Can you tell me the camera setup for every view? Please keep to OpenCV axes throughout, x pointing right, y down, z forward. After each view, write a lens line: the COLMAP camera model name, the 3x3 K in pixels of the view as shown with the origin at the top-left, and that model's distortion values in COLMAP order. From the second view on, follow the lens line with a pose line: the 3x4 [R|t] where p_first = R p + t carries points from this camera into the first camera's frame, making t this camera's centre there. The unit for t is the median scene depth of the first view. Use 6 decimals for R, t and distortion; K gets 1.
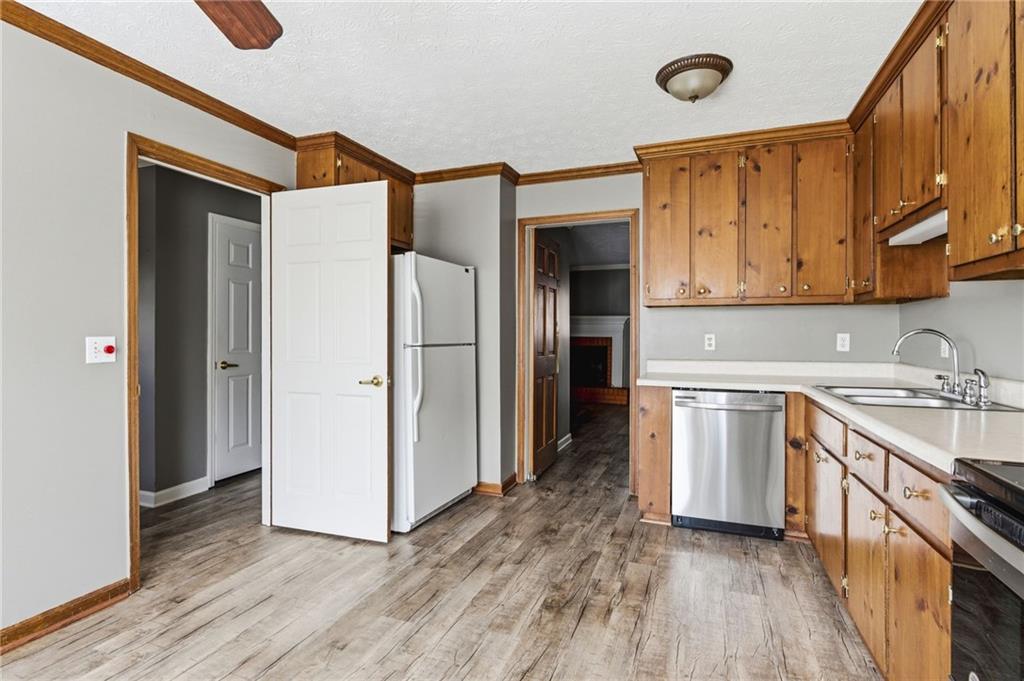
lens RADIAL K [[517.2, 0, 498.0], [0, 517.2, 332.4], [0, 0, 1]] dist [-0.005572, -0.001299]
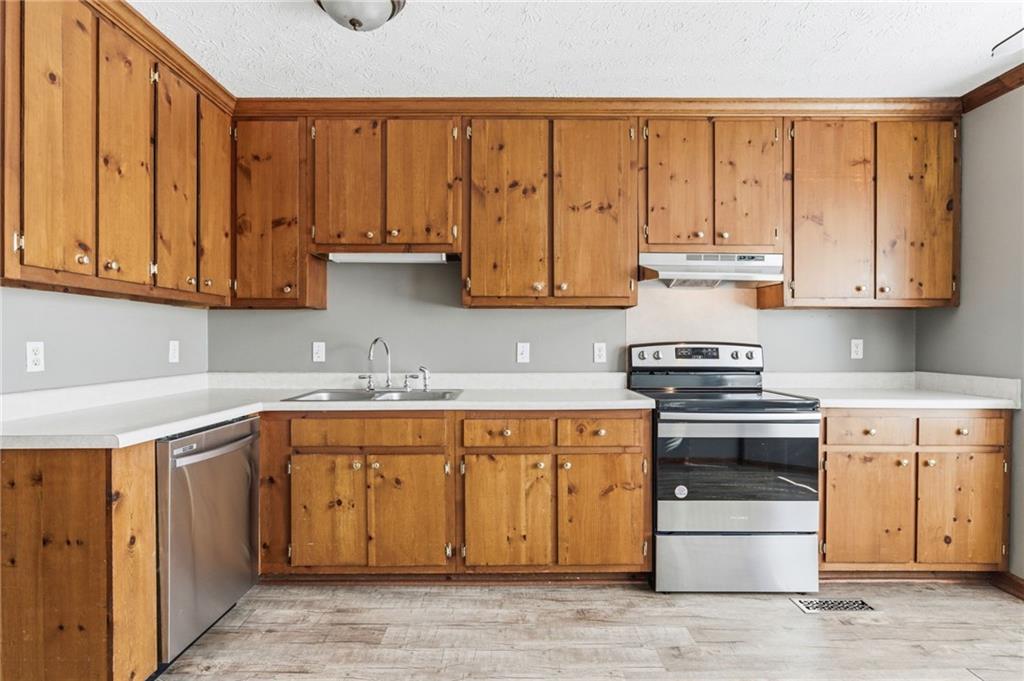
lens RADIAL K [[521.6, 0, 524.0], [0, 521.6, 348.2], [0, 0, 1]] dist [-0.001187, -0.001474]
pose [[-0.389146, -0.012765, 0.921088, -0.345343], [-0.004175, 0.999918, 0.012093, 0.001644], [-0.921167, 0.000860, -0.389168, 0.900776]]
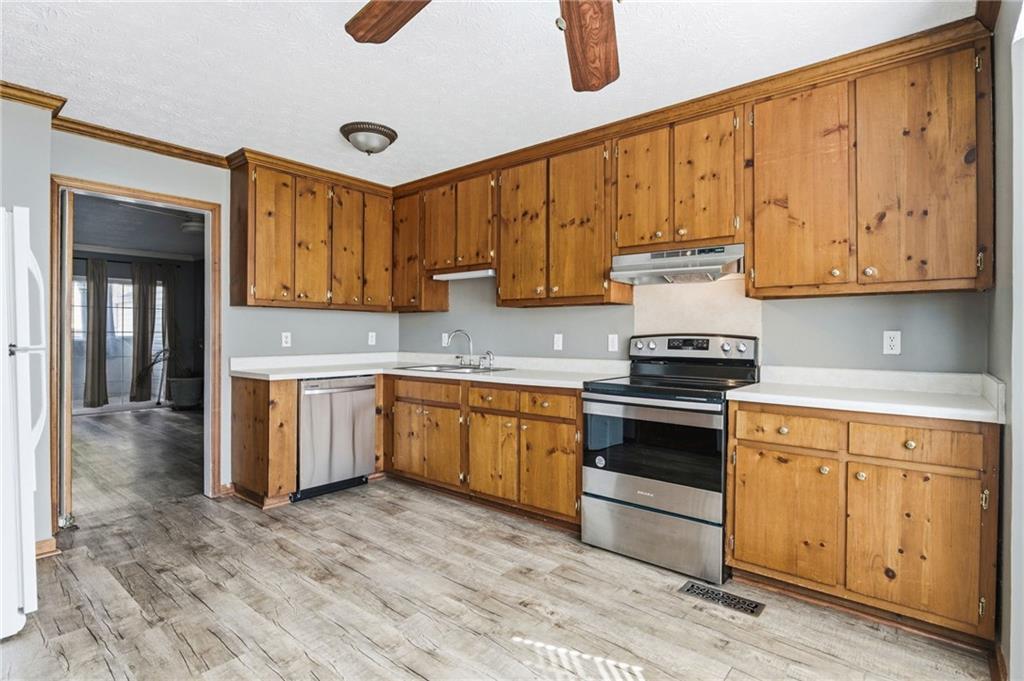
lens RADIAL K [[517.2, 0, 528.7], [0, 517.2, 335.7], [0, 0, 1]] dist [-0.005572, -0.001299]
pose [[0.284825, -0.004083, 0.958571, -0.640569], [-0.006225, 0.999962, 0.006109, 0.000035], [-0.958559, -0.007707, 0.284789, 0.199461]]
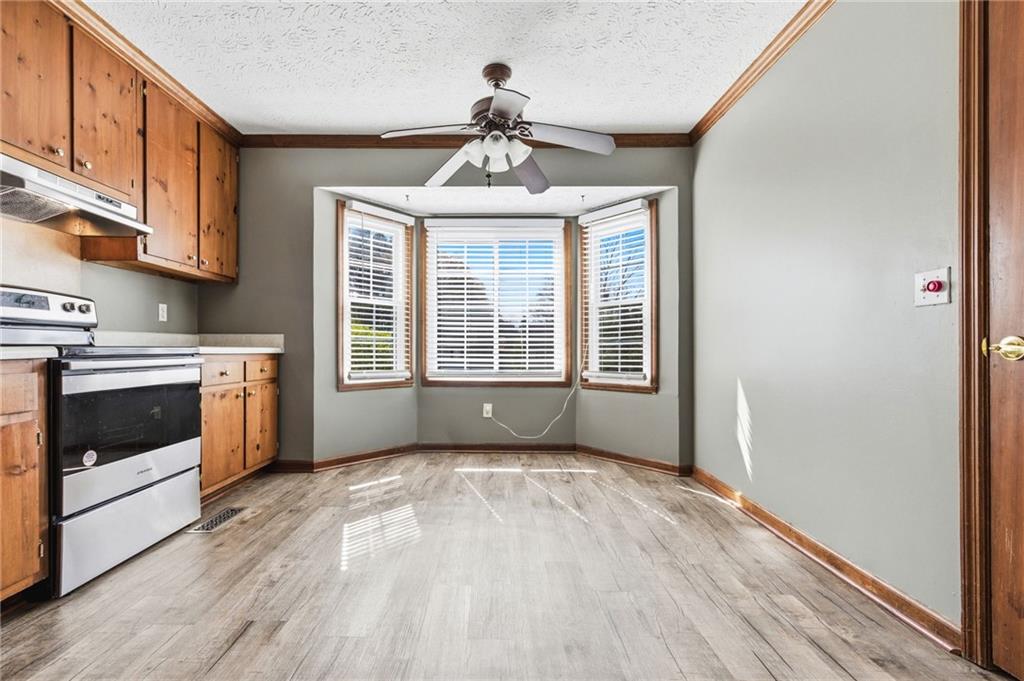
lens RADIAL K [[447.7, 0, 484.9], [0, 447.7, 346.1], [0, 0, 1]] dist [0.003259, 0.000097]
pose [[-0.934237, -0.002477, -0.356644, 0.047892], [-0.000495, 0.999984, -0.005648, 0.096014], [0.356653, -0.005100, -0.934223, 1.082560]]
